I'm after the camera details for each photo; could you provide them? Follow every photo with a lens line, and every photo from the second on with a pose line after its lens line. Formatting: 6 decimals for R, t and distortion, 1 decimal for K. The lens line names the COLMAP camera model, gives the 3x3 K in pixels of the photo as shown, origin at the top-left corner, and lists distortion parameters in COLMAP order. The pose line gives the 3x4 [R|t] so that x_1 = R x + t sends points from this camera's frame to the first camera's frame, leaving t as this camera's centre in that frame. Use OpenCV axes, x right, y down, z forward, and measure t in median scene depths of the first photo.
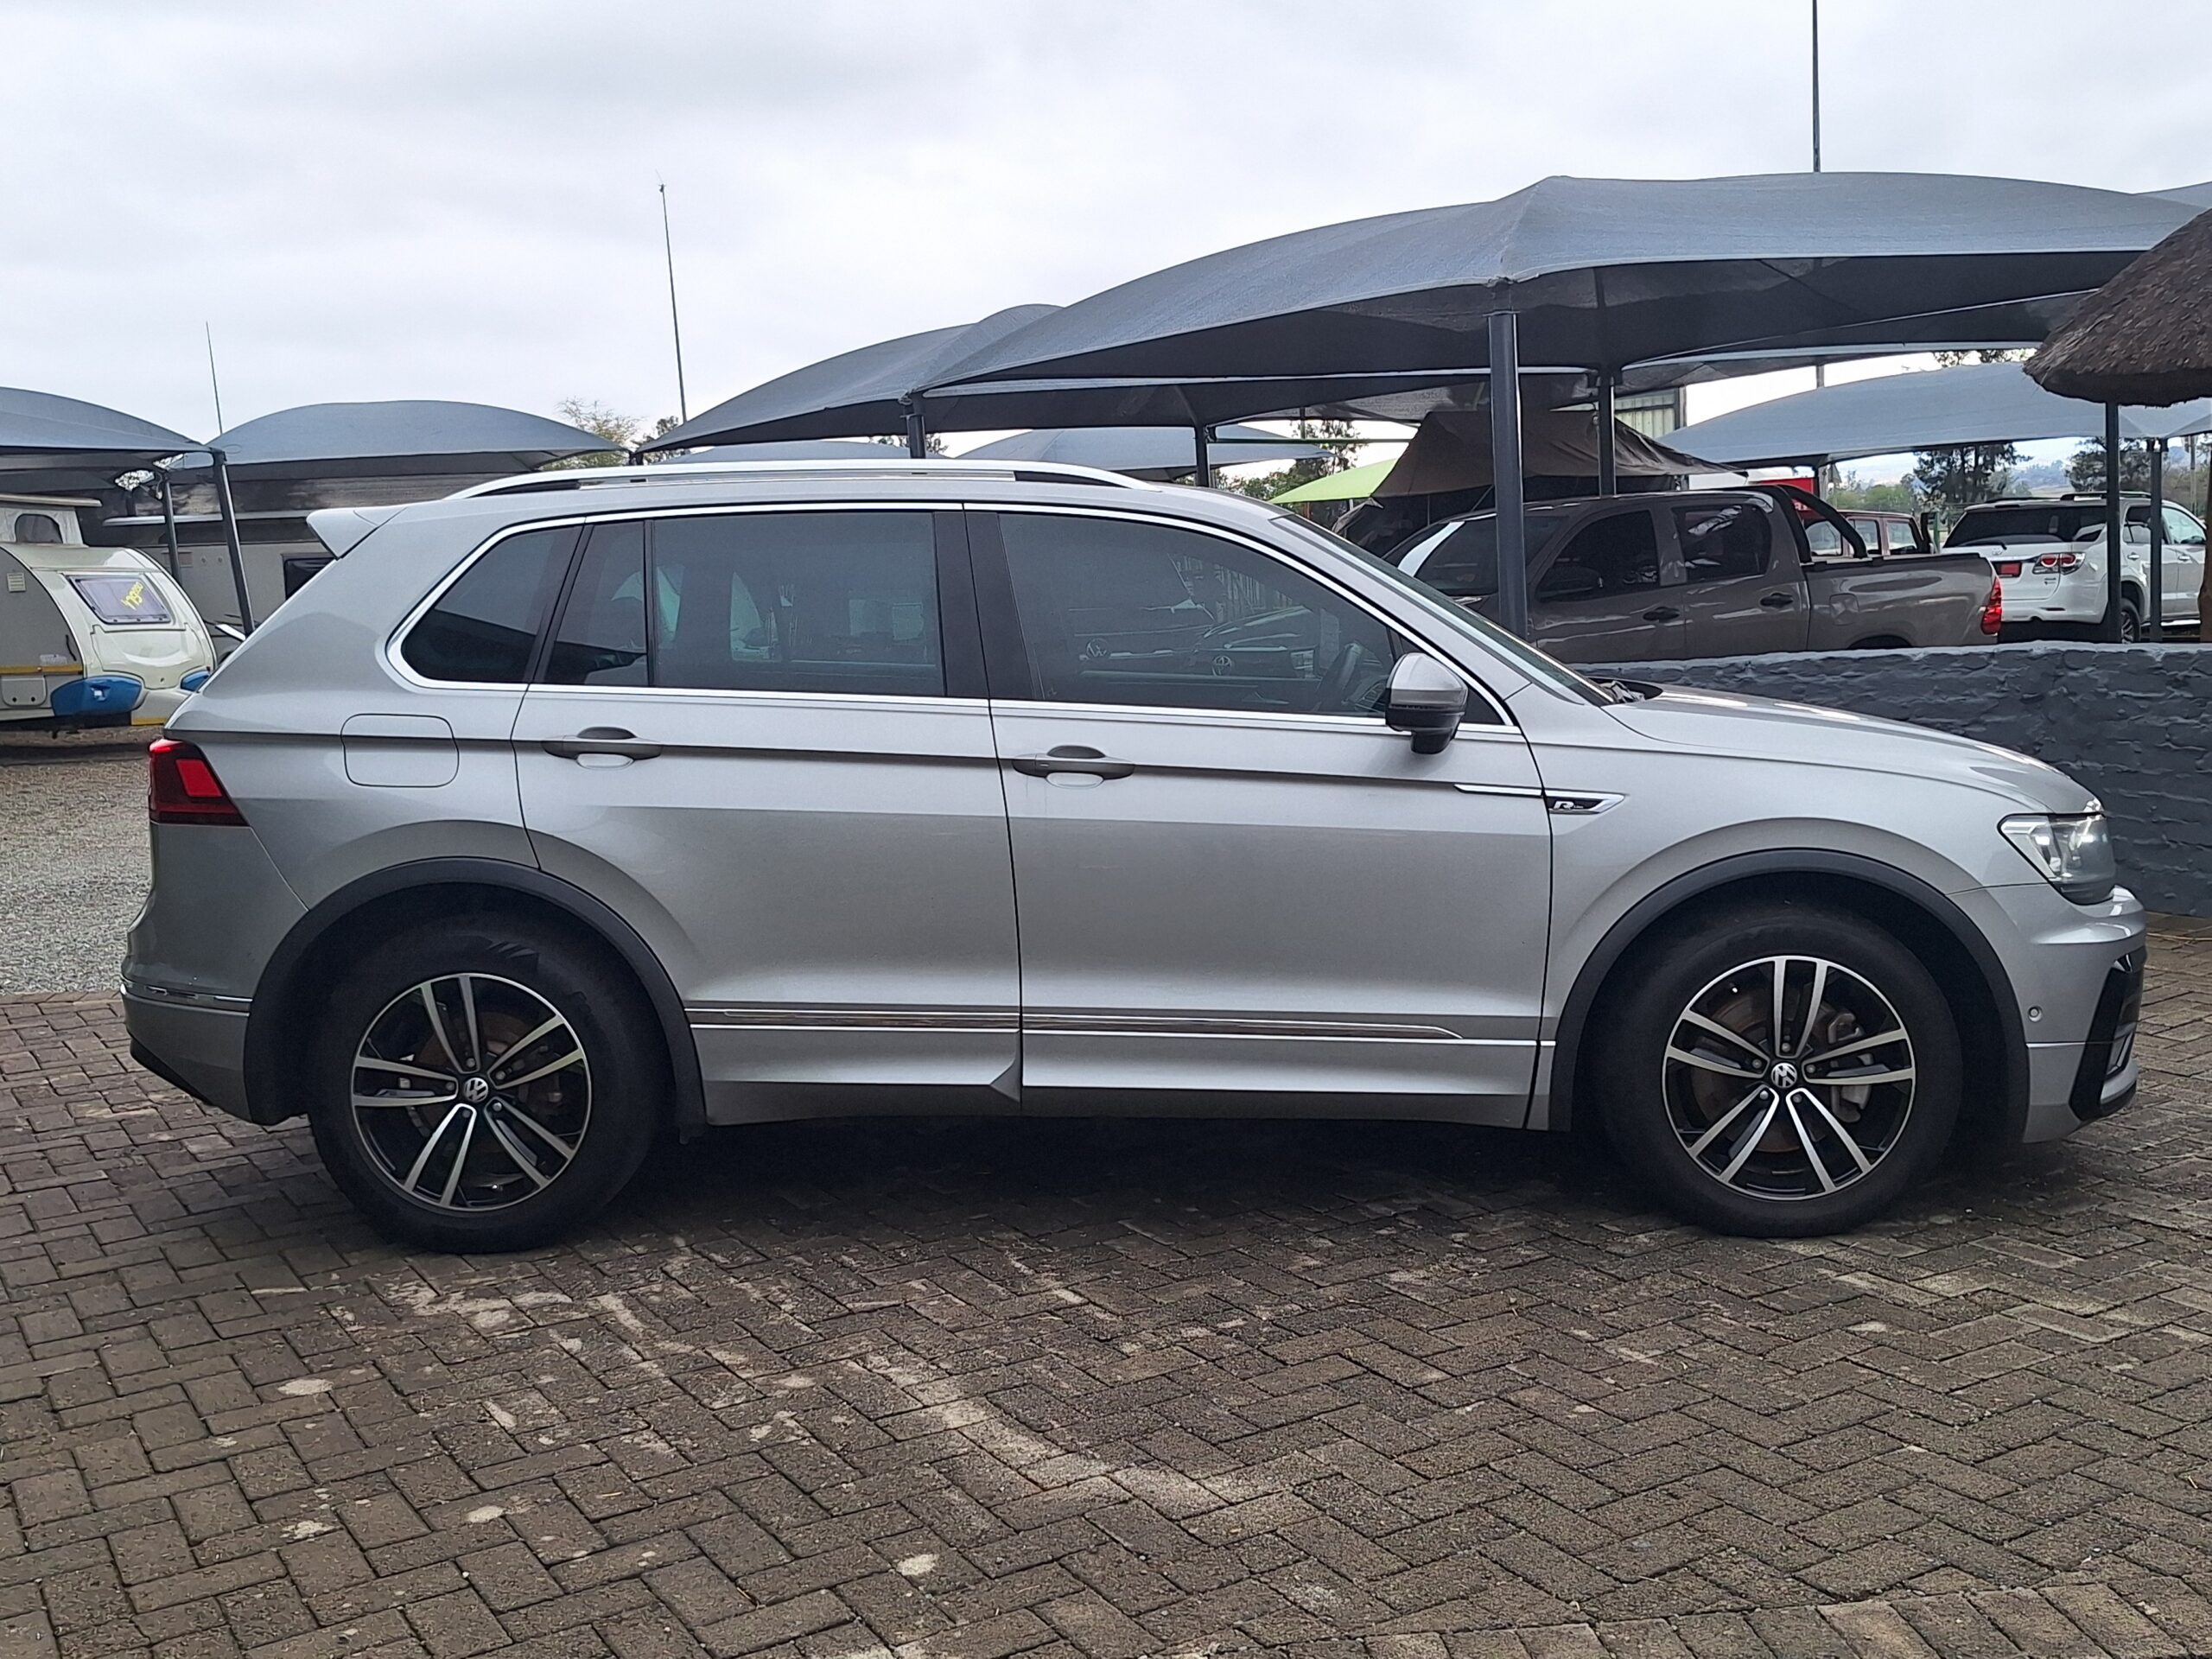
lens RADIAL K [[2260.1, 0, 1117.0], [0, 2260.1, 837.4], [0, 0, 1]] dist [0.148057, -0.287535]
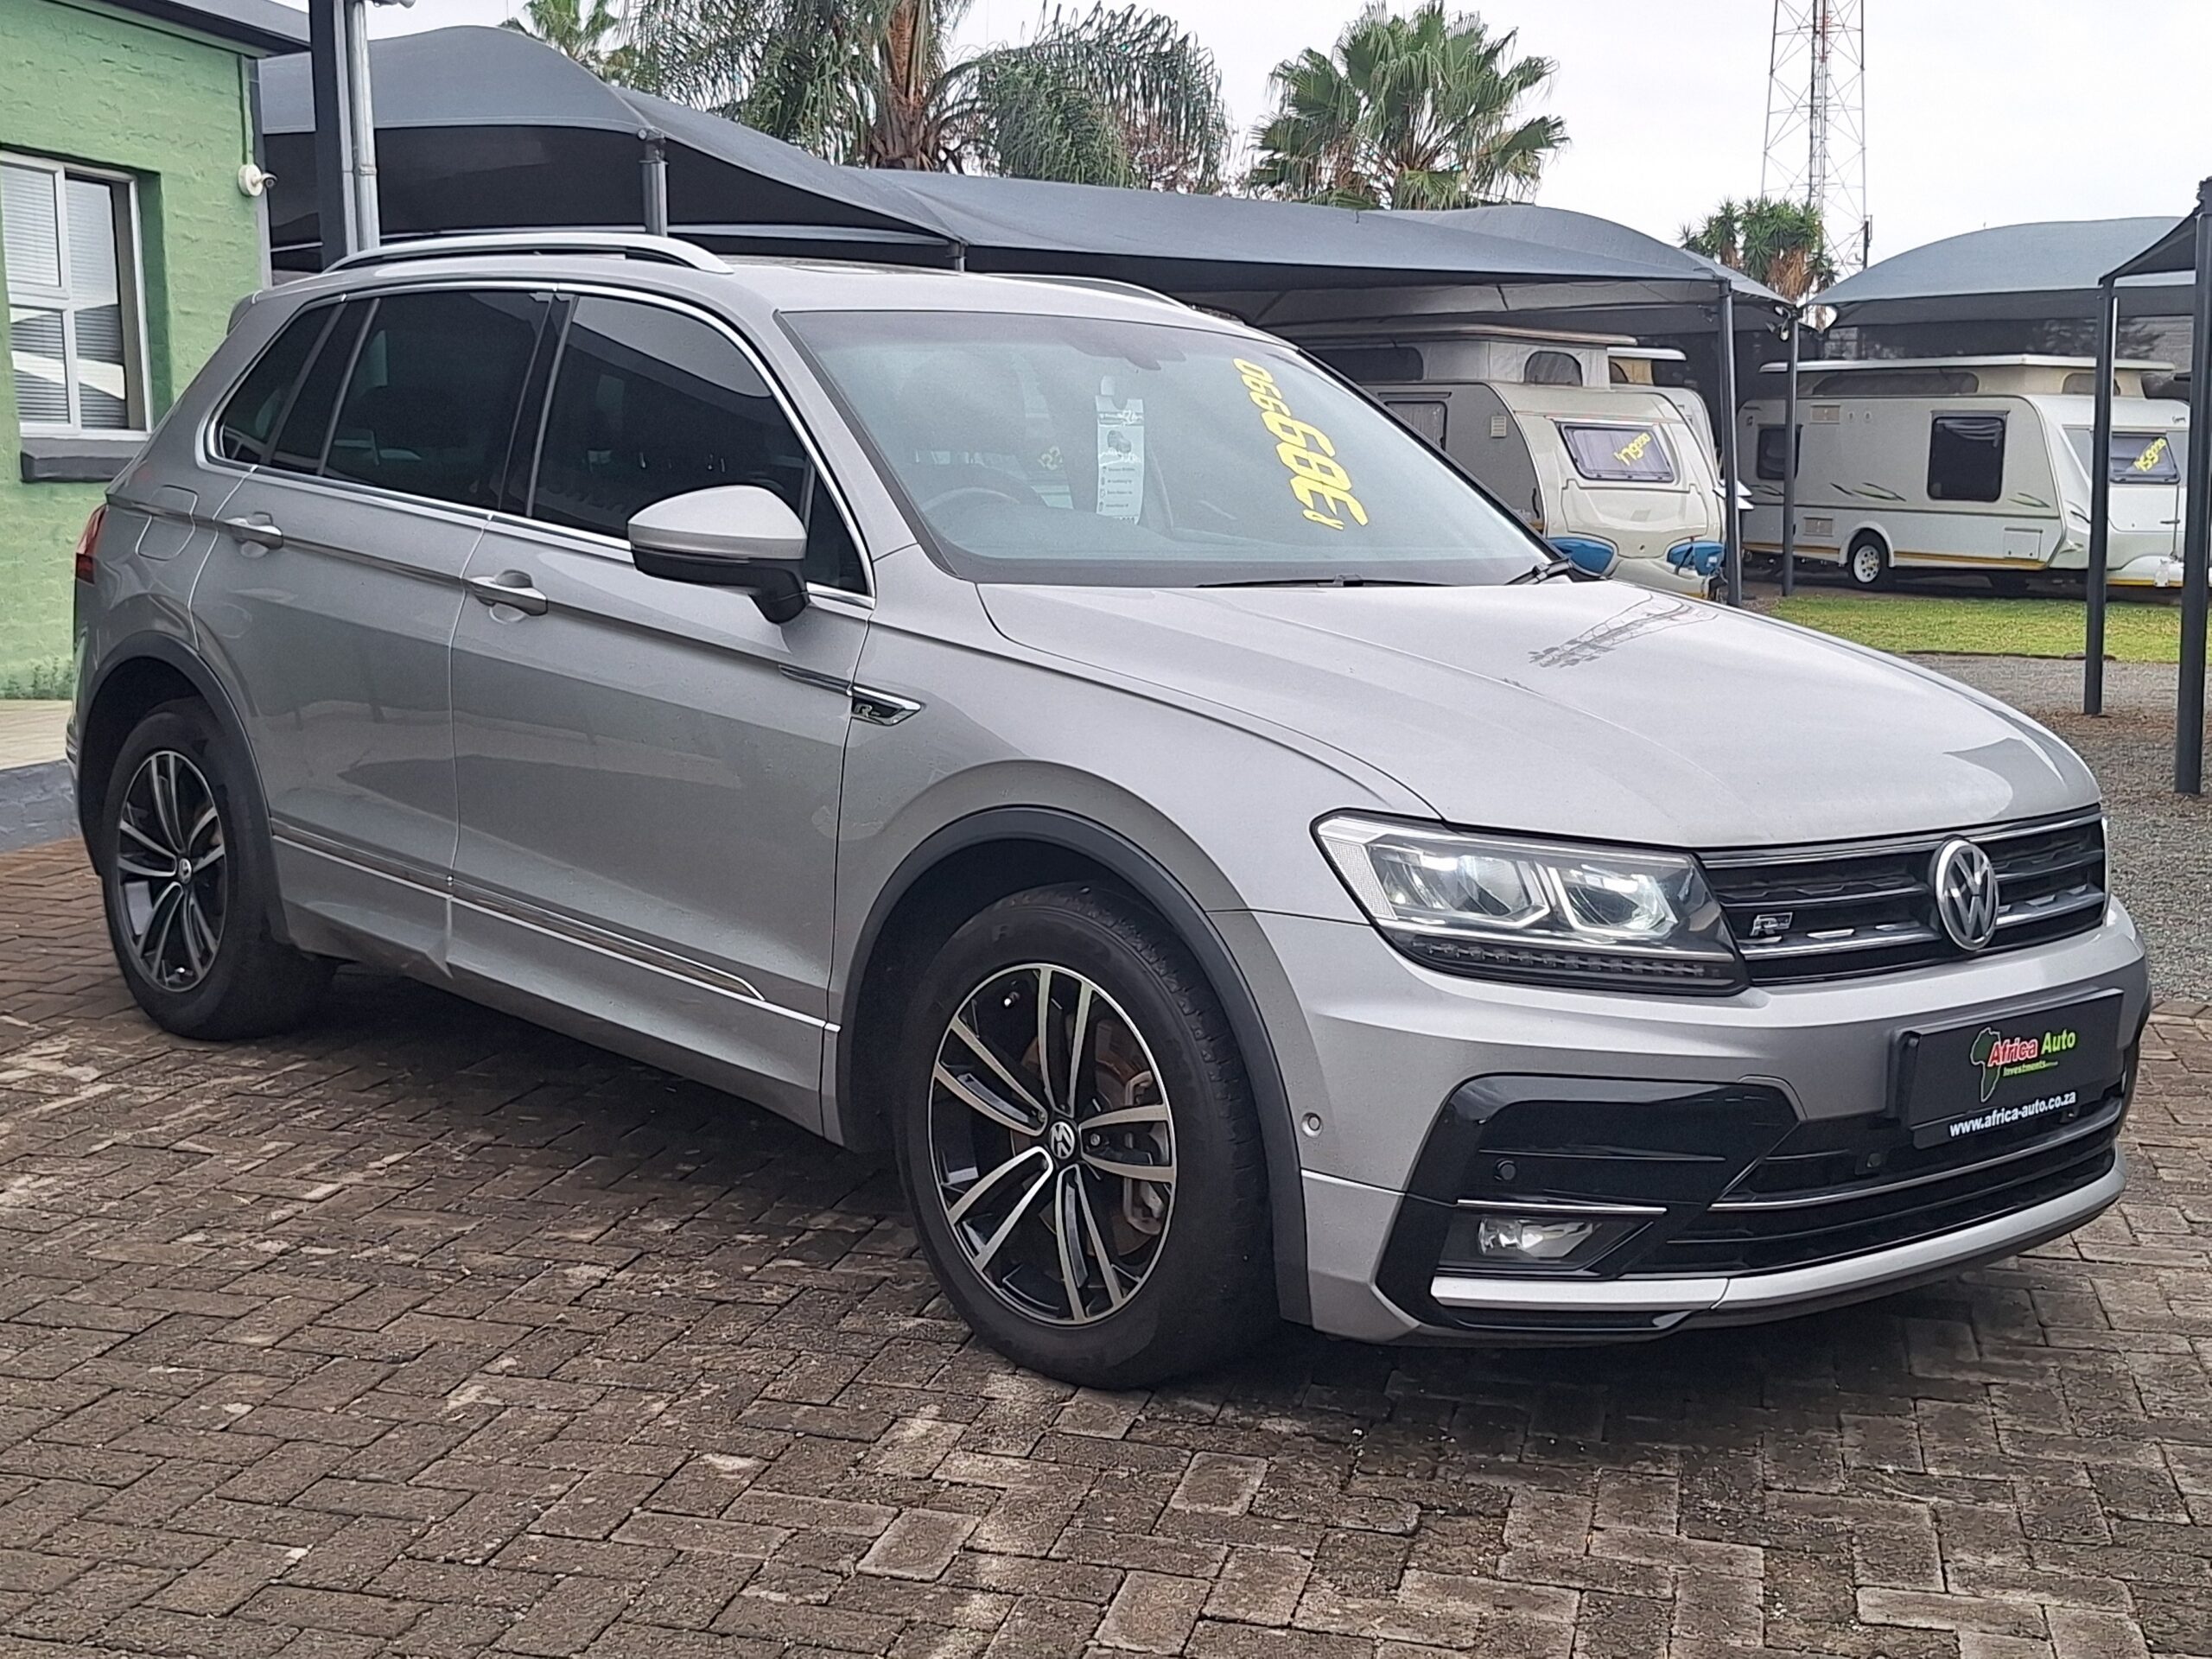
lens RADIAL K [[2867.0, 0, 1106.0], [0, 2867.0, 829.5], [0, 0, 1]] dist [0.145391, -0.016414]
pose [[0.694696, 0.144716, -0.704595, 0.888431], [-0.135133, 0.988368, 0.069764, -0.049705], [0.706495, 0.046749, 0.706172, 0.392562]]
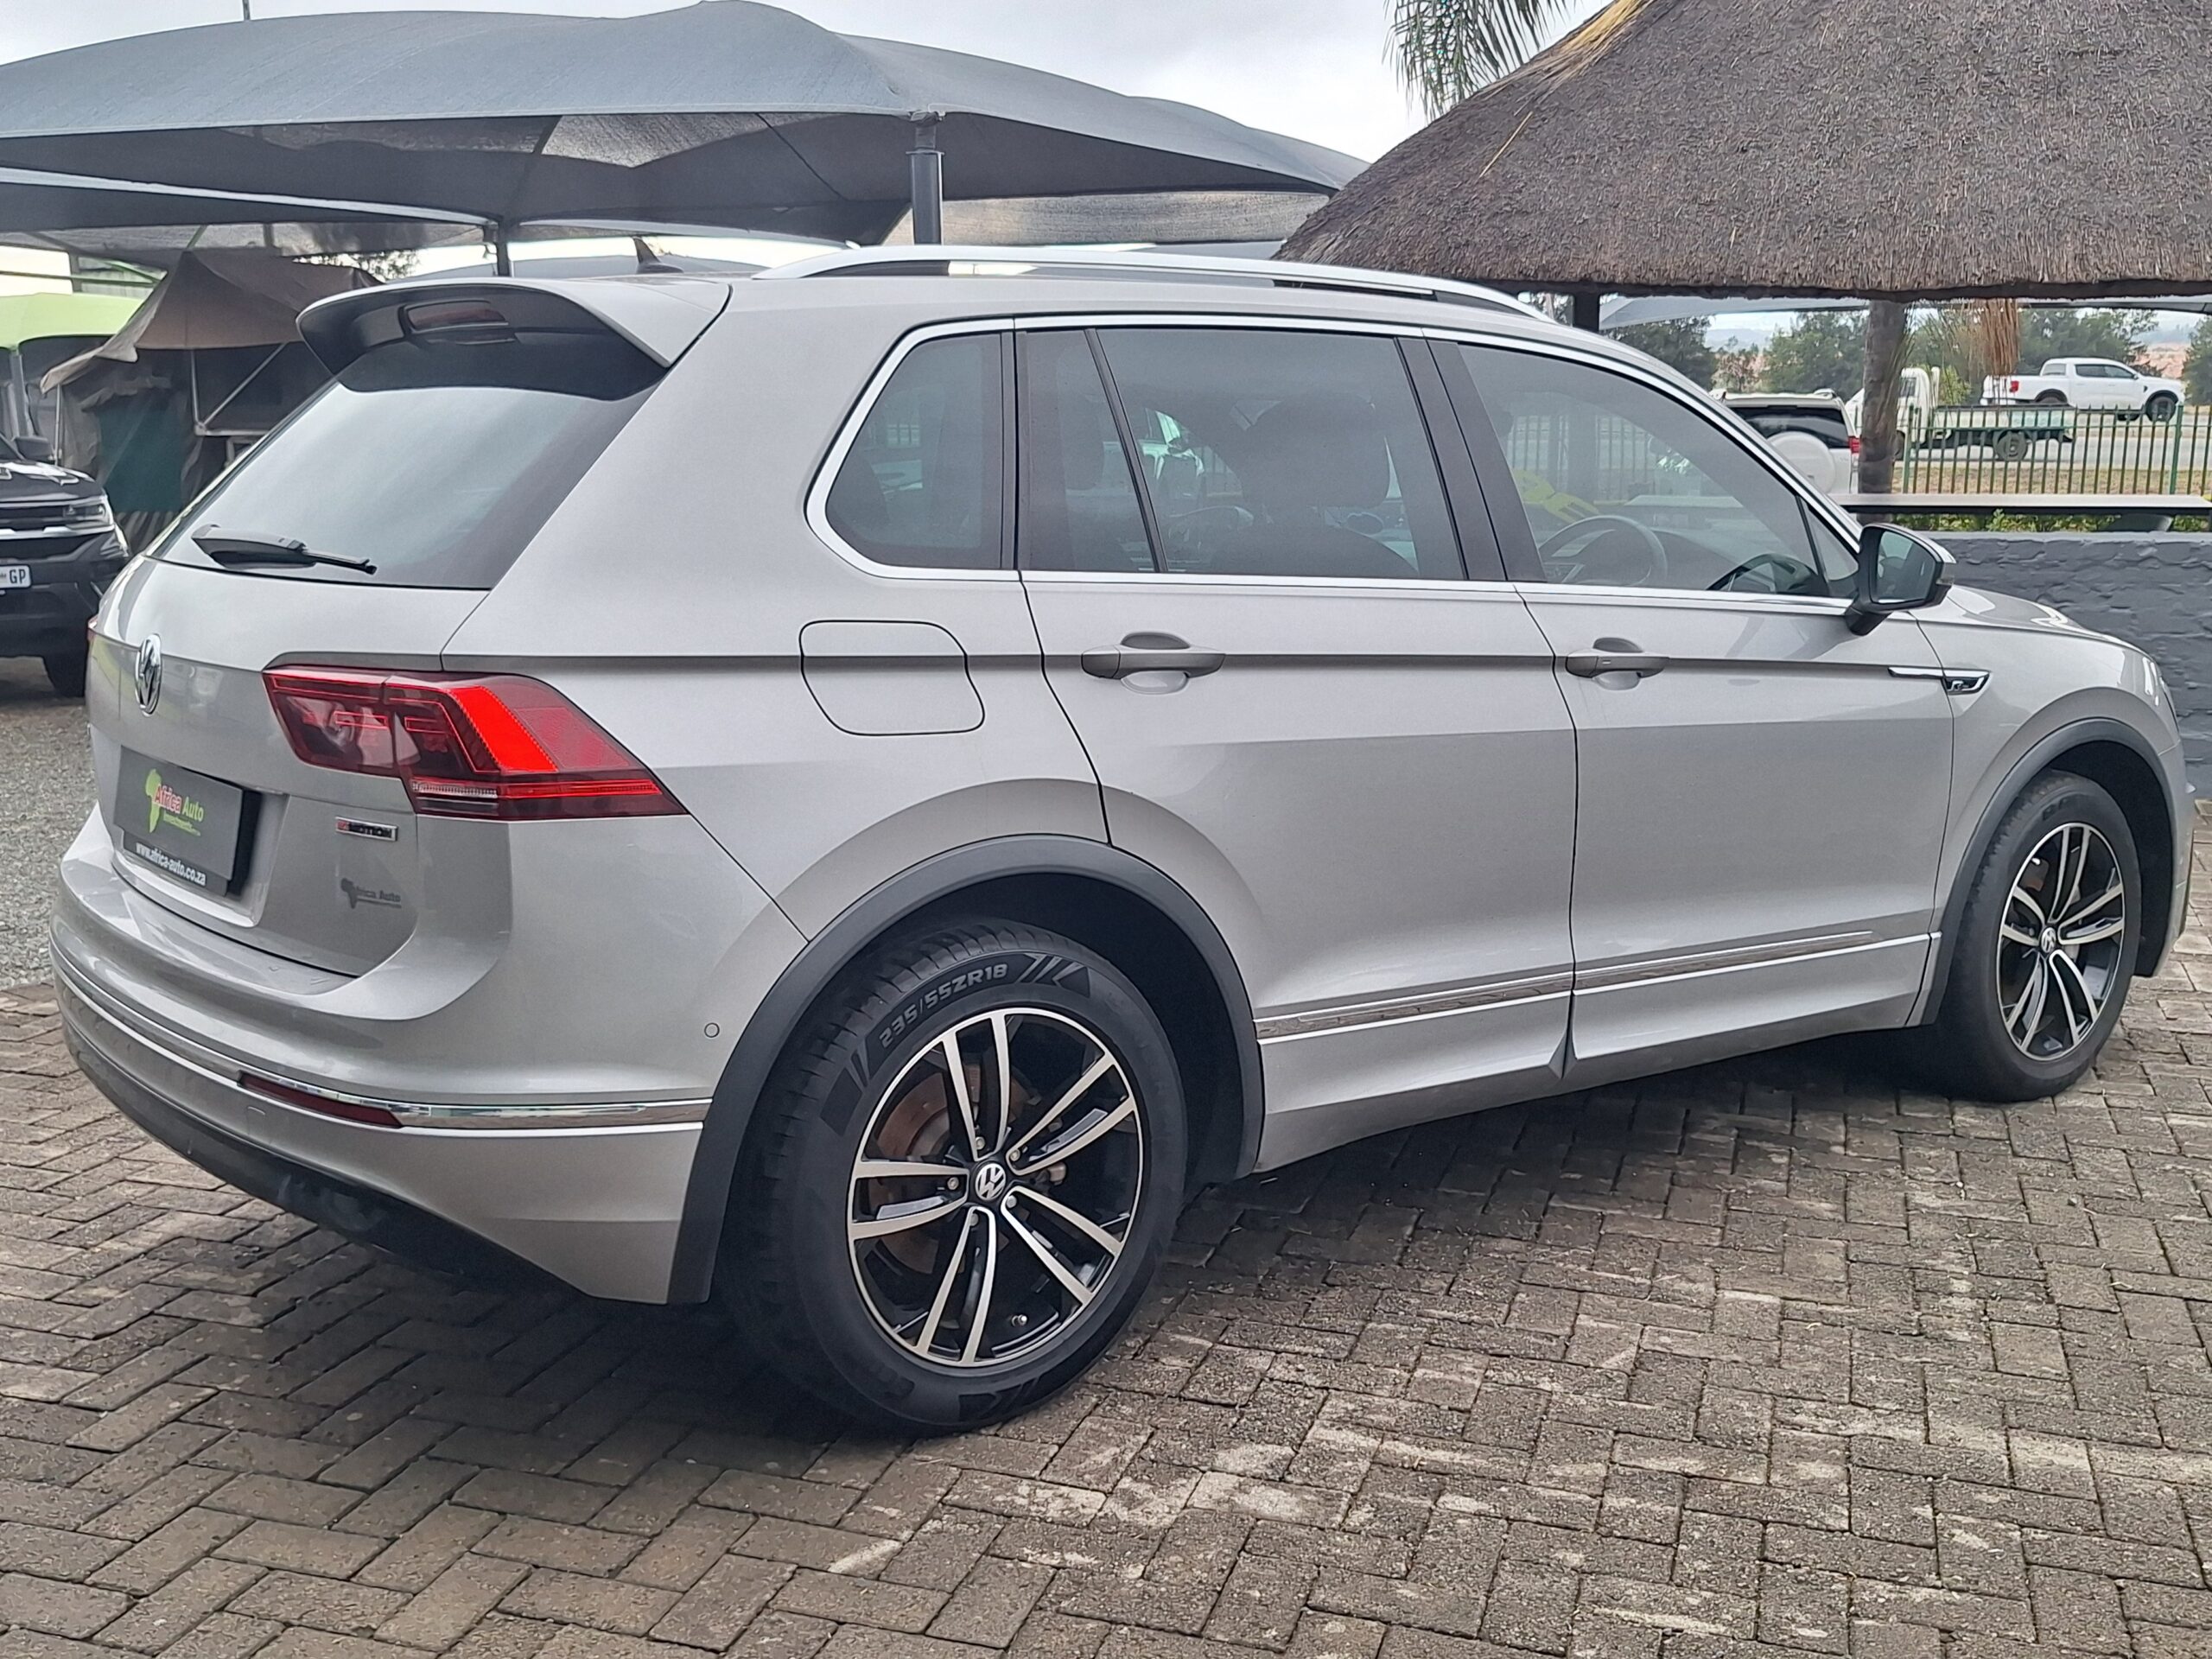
lens RADIAL K [[2260.1, 0, 1117.0], [0, 2260.1, 837.4], [0, 0, 1]] dist [0.148057, -0.287535]
pose [[0.757382, -0.082838, 0.647696, -0.685779], [0.051048, 0.996396, 0.067743, -0.033281], [-0.650973, -0.018244, 0.758881, 0.484987]]
